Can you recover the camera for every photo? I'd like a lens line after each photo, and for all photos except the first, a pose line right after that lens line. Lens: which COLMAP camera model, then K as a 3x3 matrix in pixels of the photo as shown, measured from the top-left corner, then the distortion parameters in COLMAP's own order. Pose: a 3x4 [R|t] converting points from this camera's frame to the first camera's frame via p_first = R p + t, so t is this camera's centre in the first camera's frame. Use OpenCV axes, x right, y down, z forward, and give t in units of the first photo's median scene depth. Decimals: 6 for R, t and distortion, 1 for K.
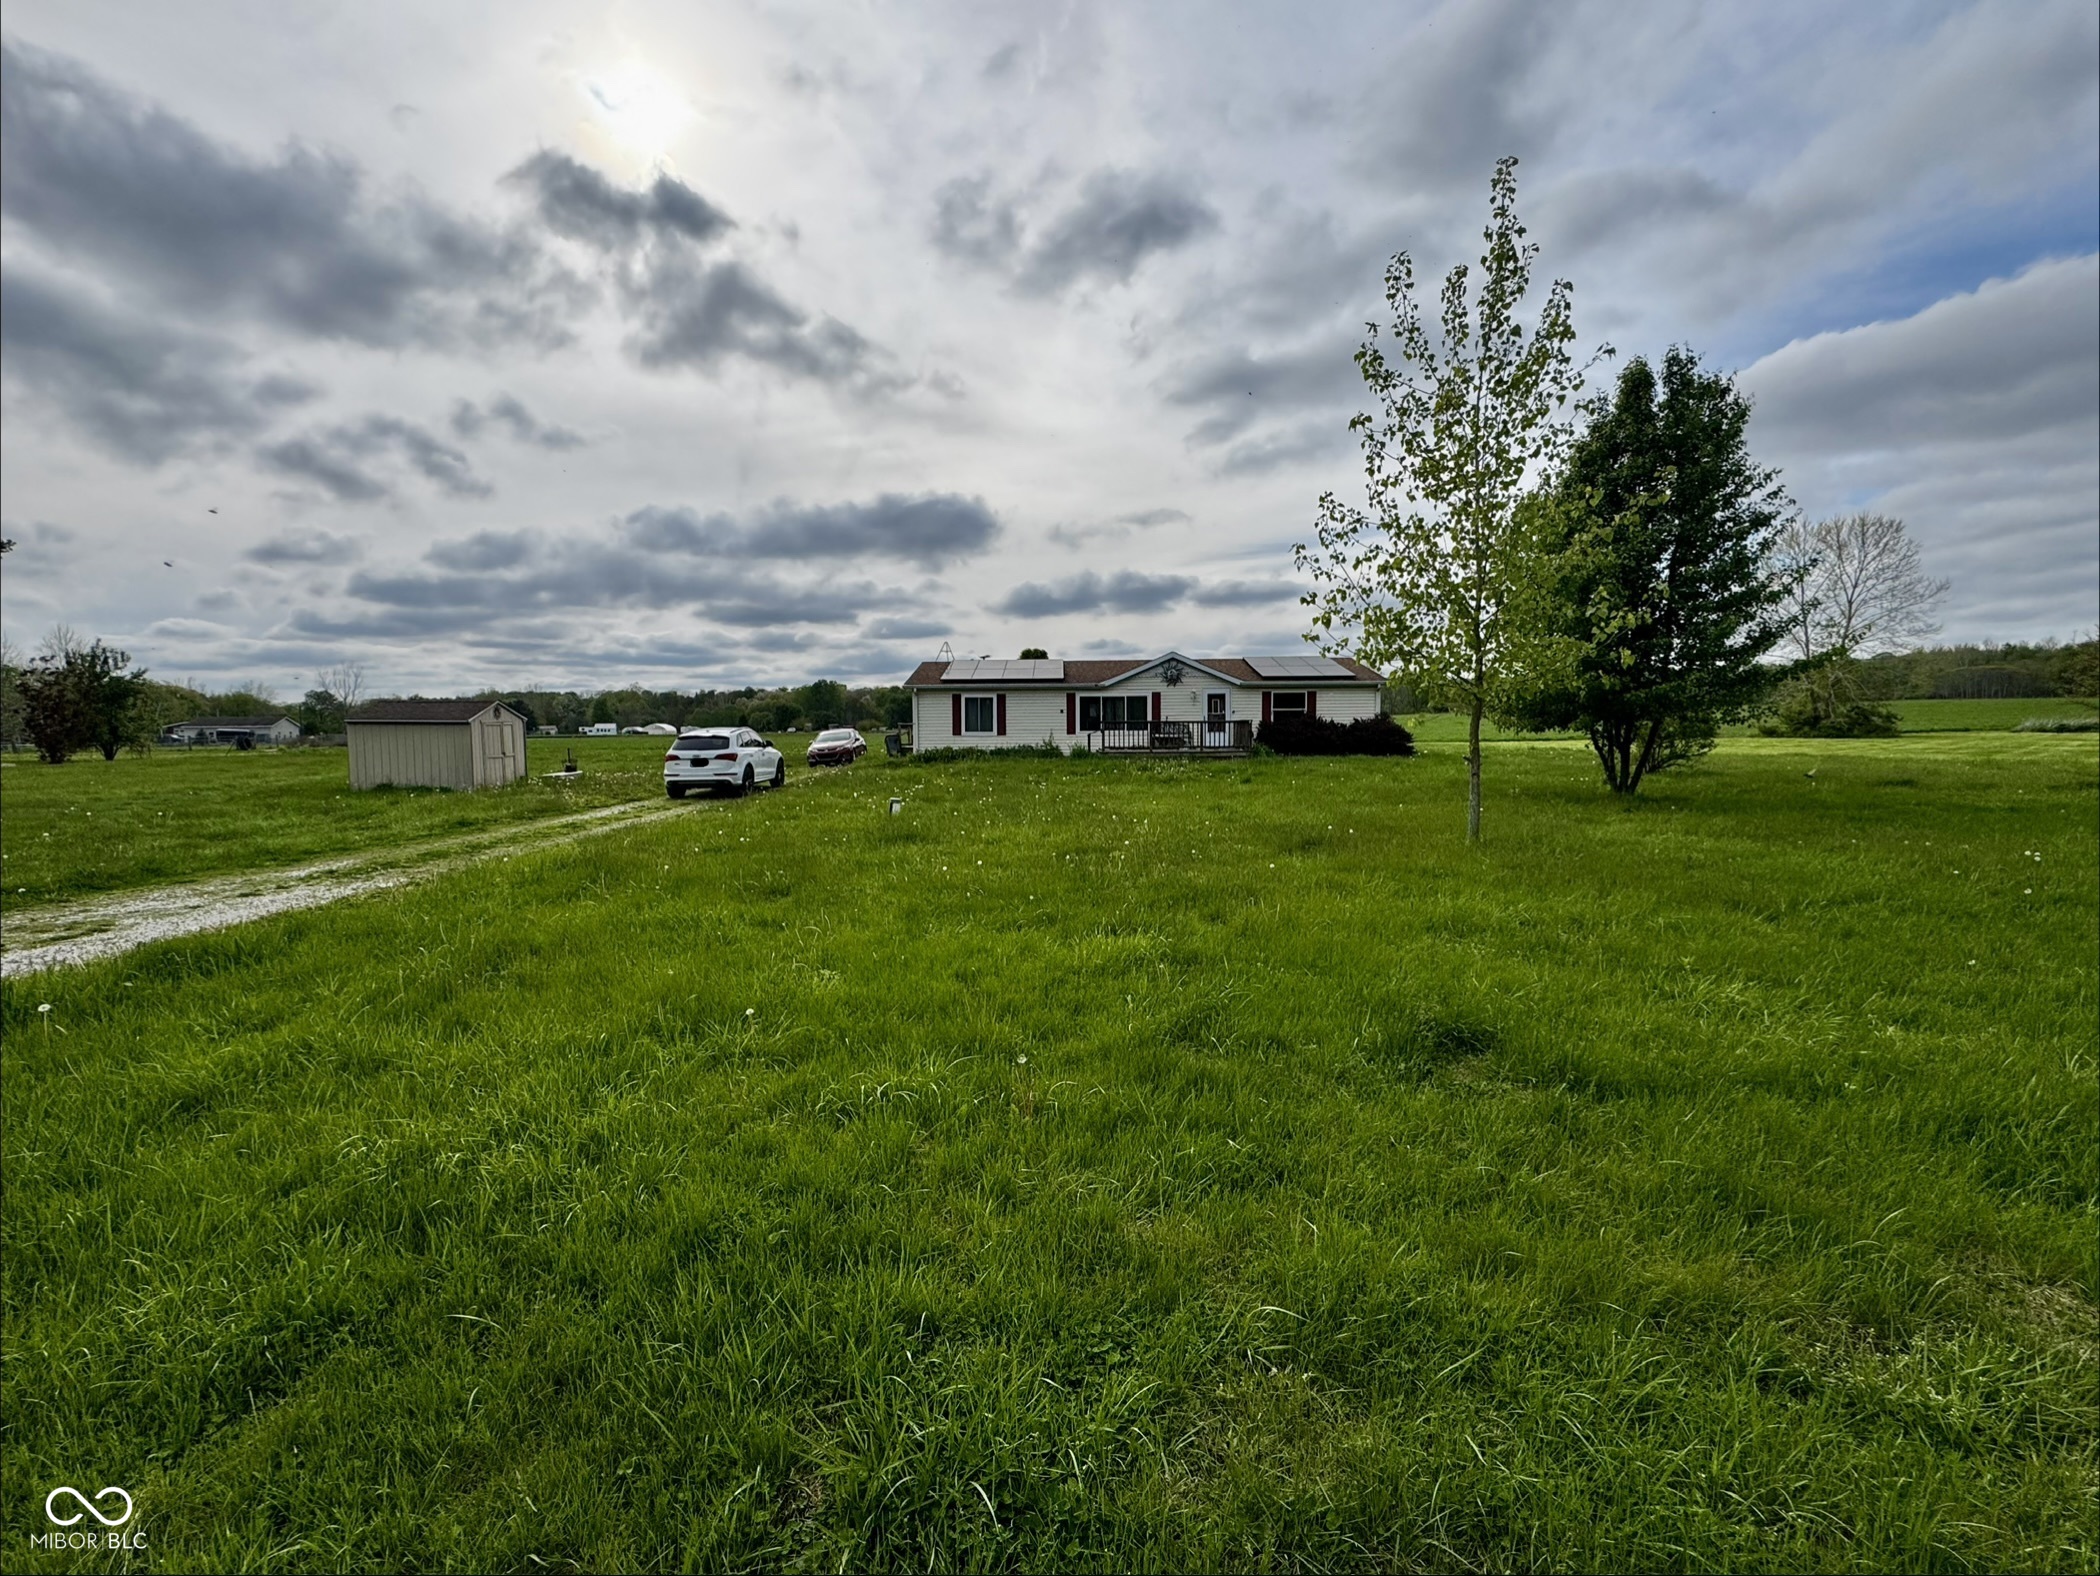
lens RADIAL K [[919.1, 0, 1048.5], [0, 919.1, 797.4], [0, 0, 1]] dist [-0.002021, -0.001550]
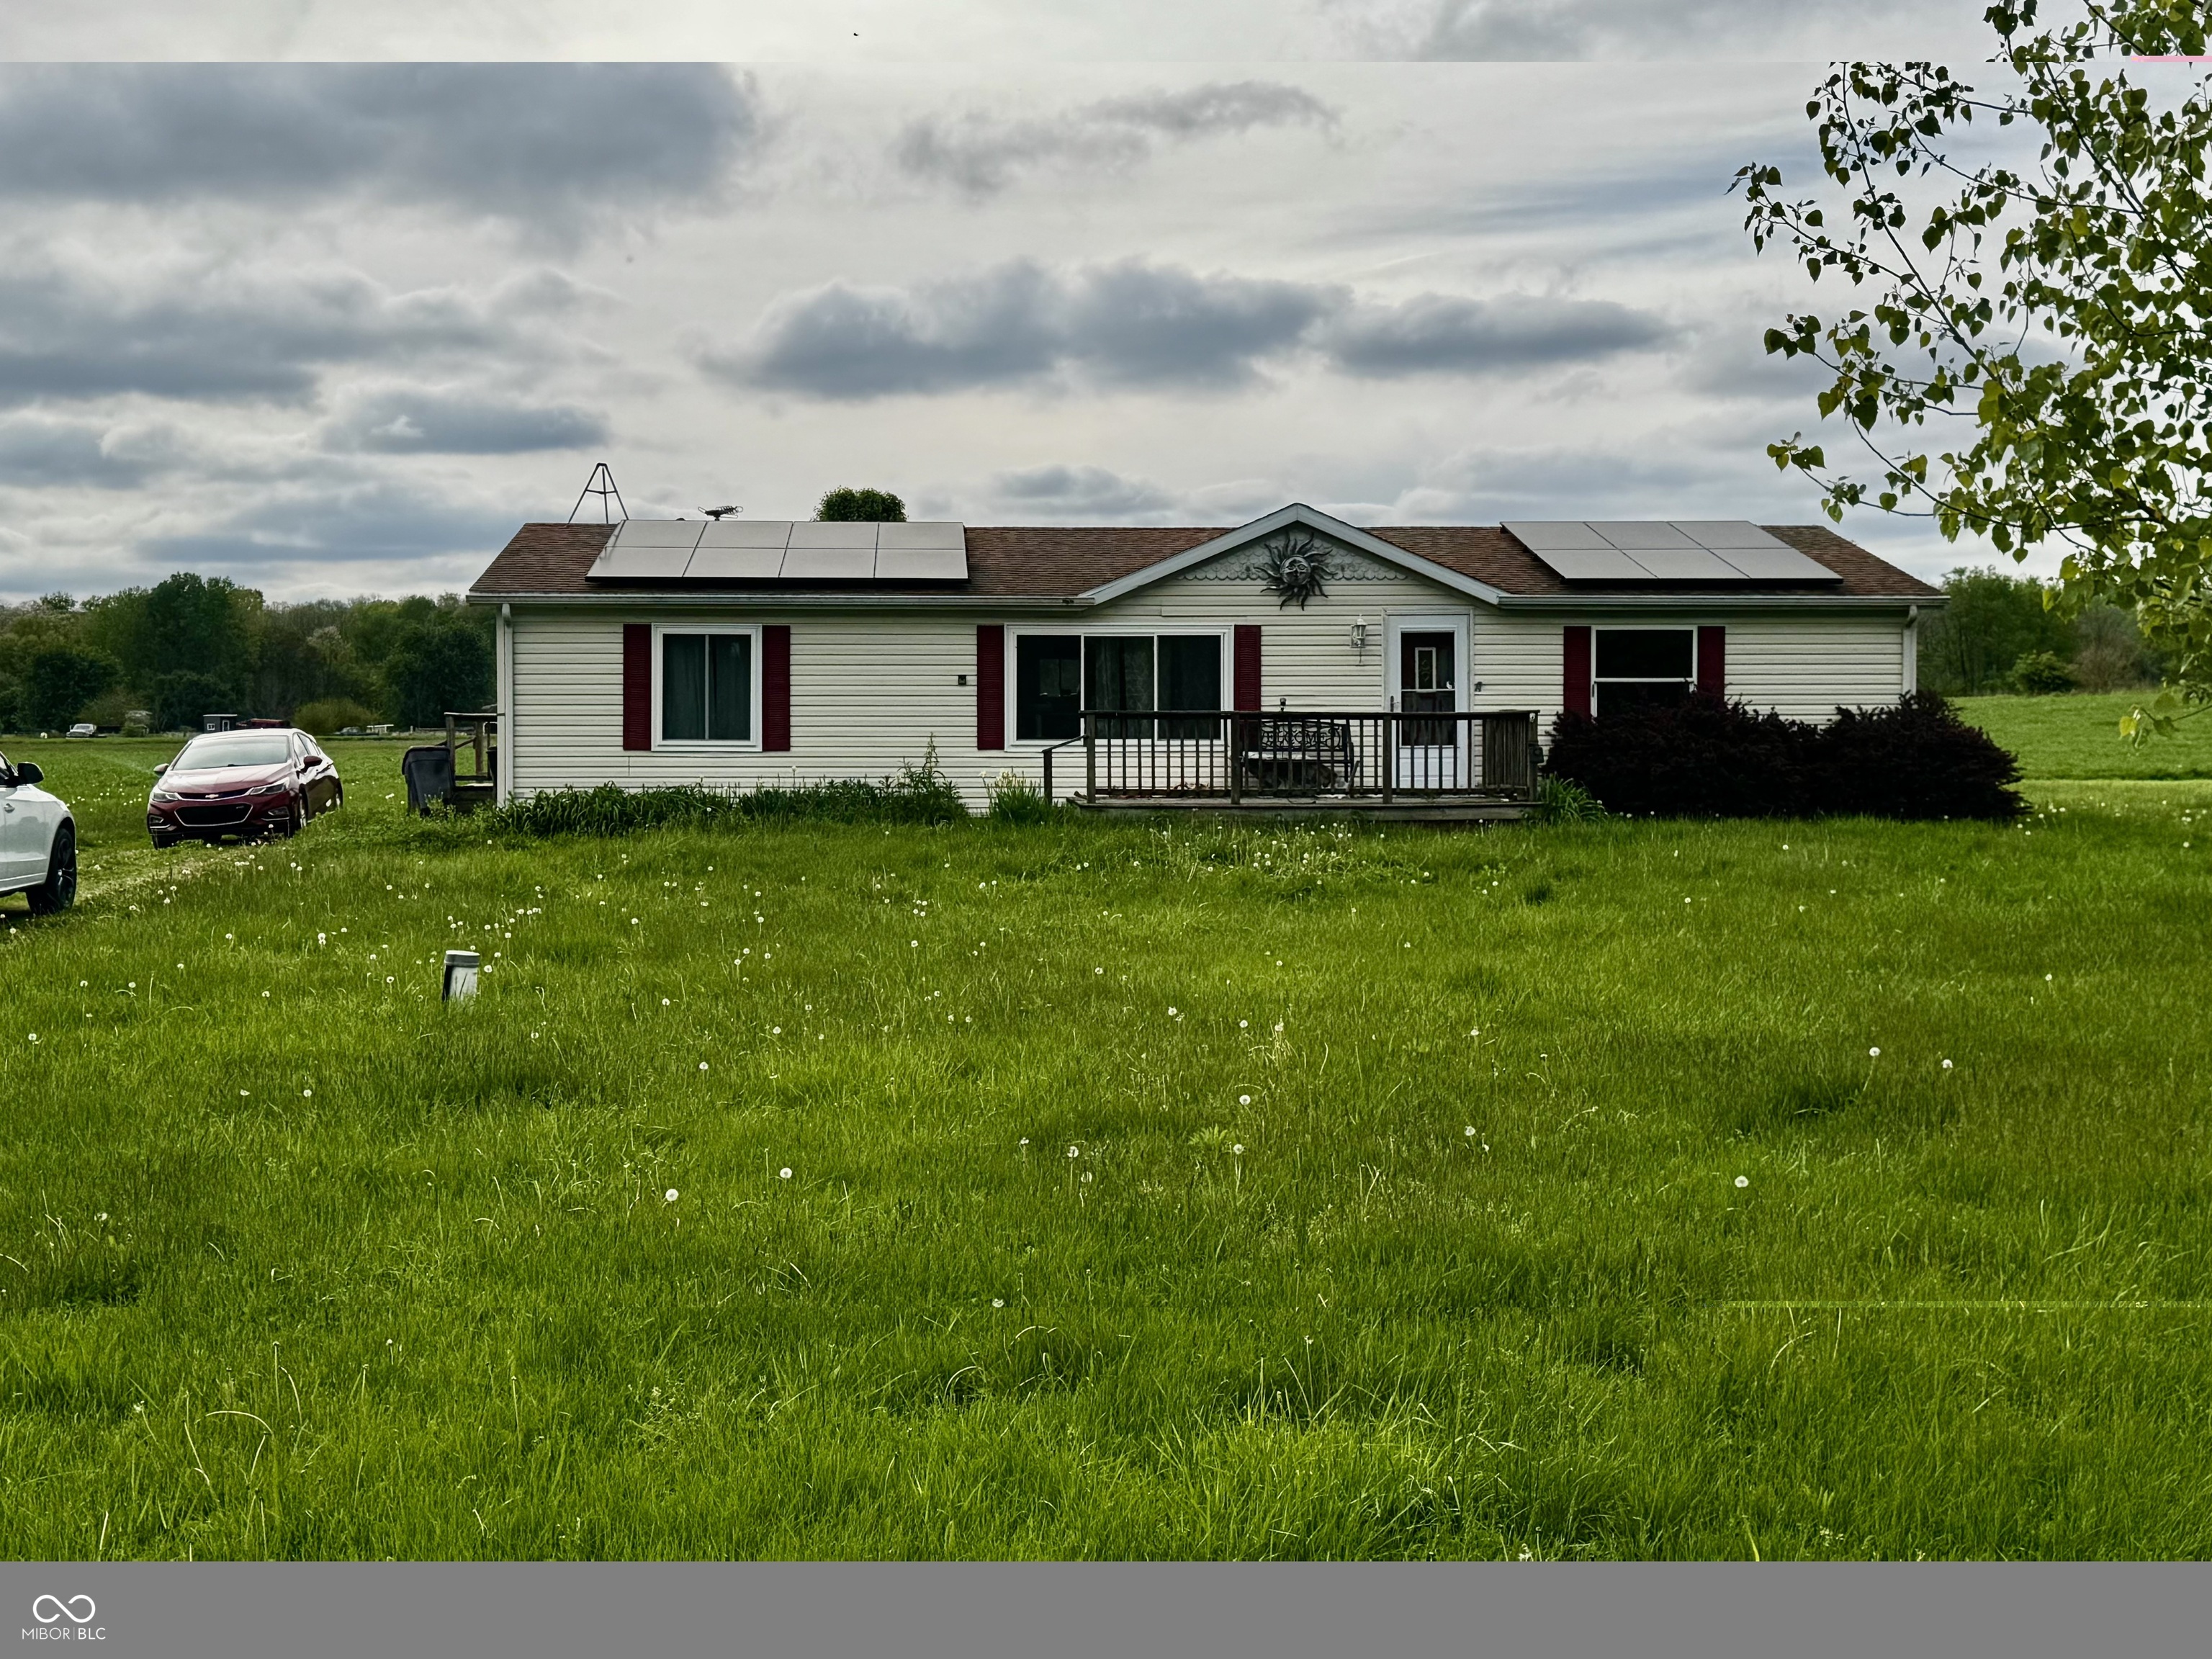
lens RADIAL K [[2733.6, 0, 1091.8], [0, 2733.6, 760.3], [0, 0, 1]] dist [0.125407, 0.000000]
pose [[0.996994, 0.006079, 0.077243, -0.014544], [-0.001109, 0.997935, -0.064227, -0.002228], [-0.077474, 0.063948, 0.994941, 0.026701]]
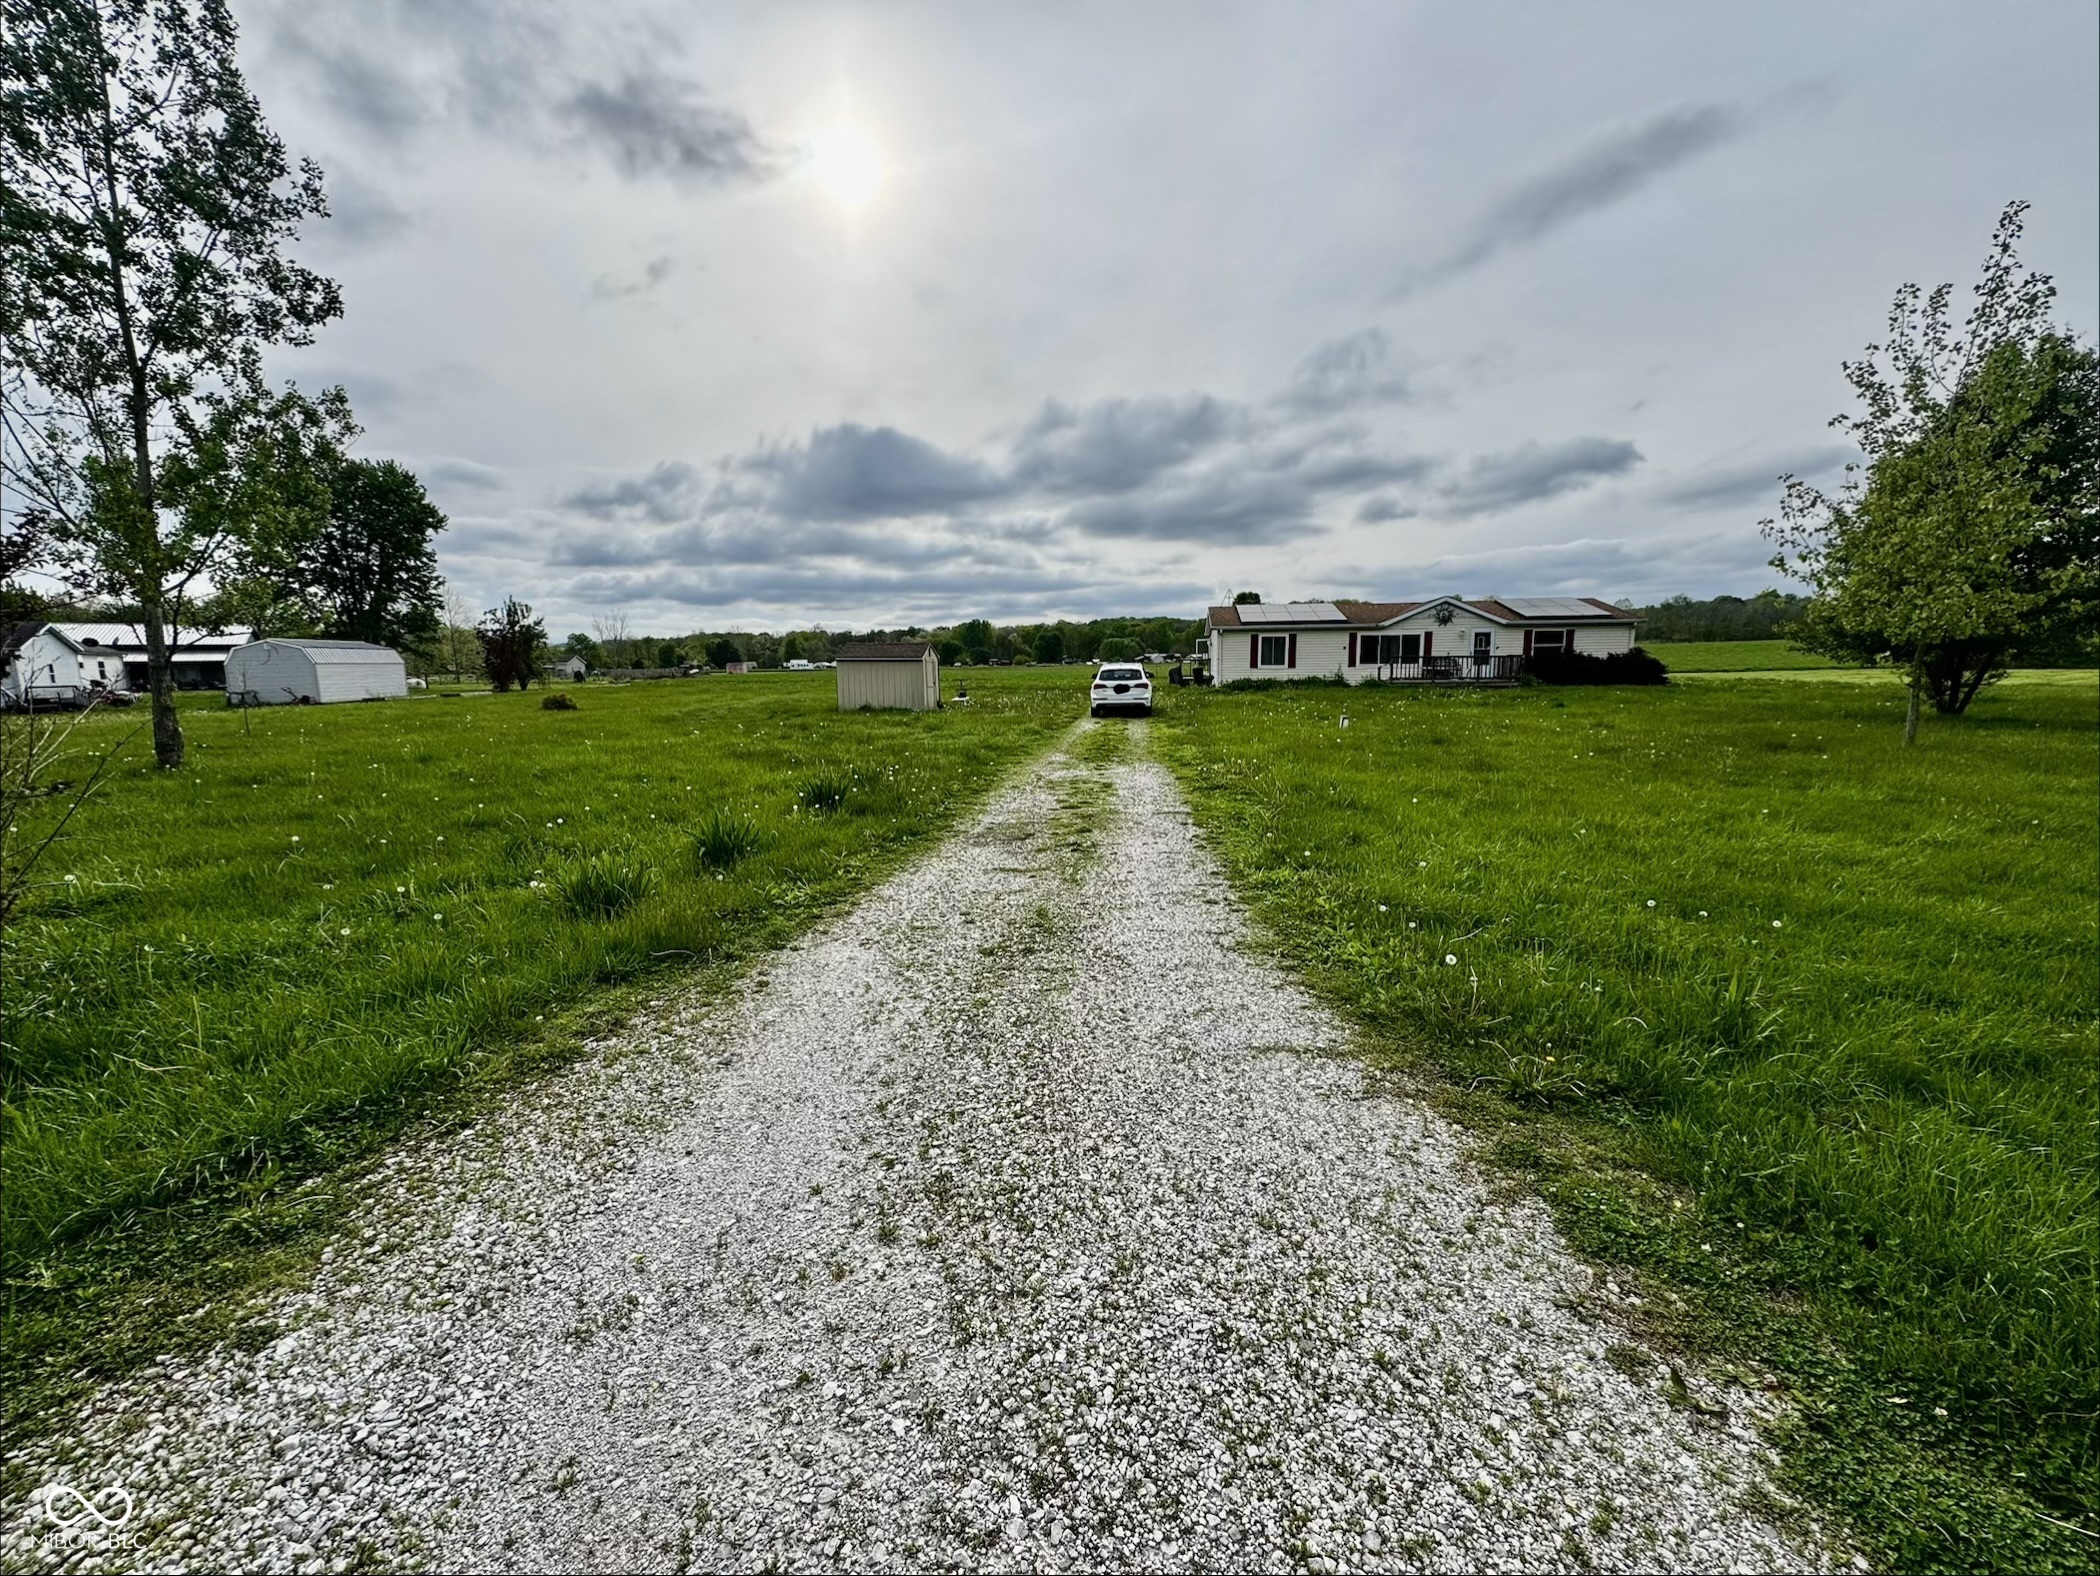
lens RADIAL K [[829.0, 0, 1035.8], [0, 829.0, 803.2], [0, 0, 1]] dist [-0.007815, 0.001799]
pose [[0.992507, 0.016894, -0.121016, -0.251414], [-0.005549, 0.995606, 0.093472, 0.009101], [0.122064, -0.092100, 0.988240, -0.129981]]
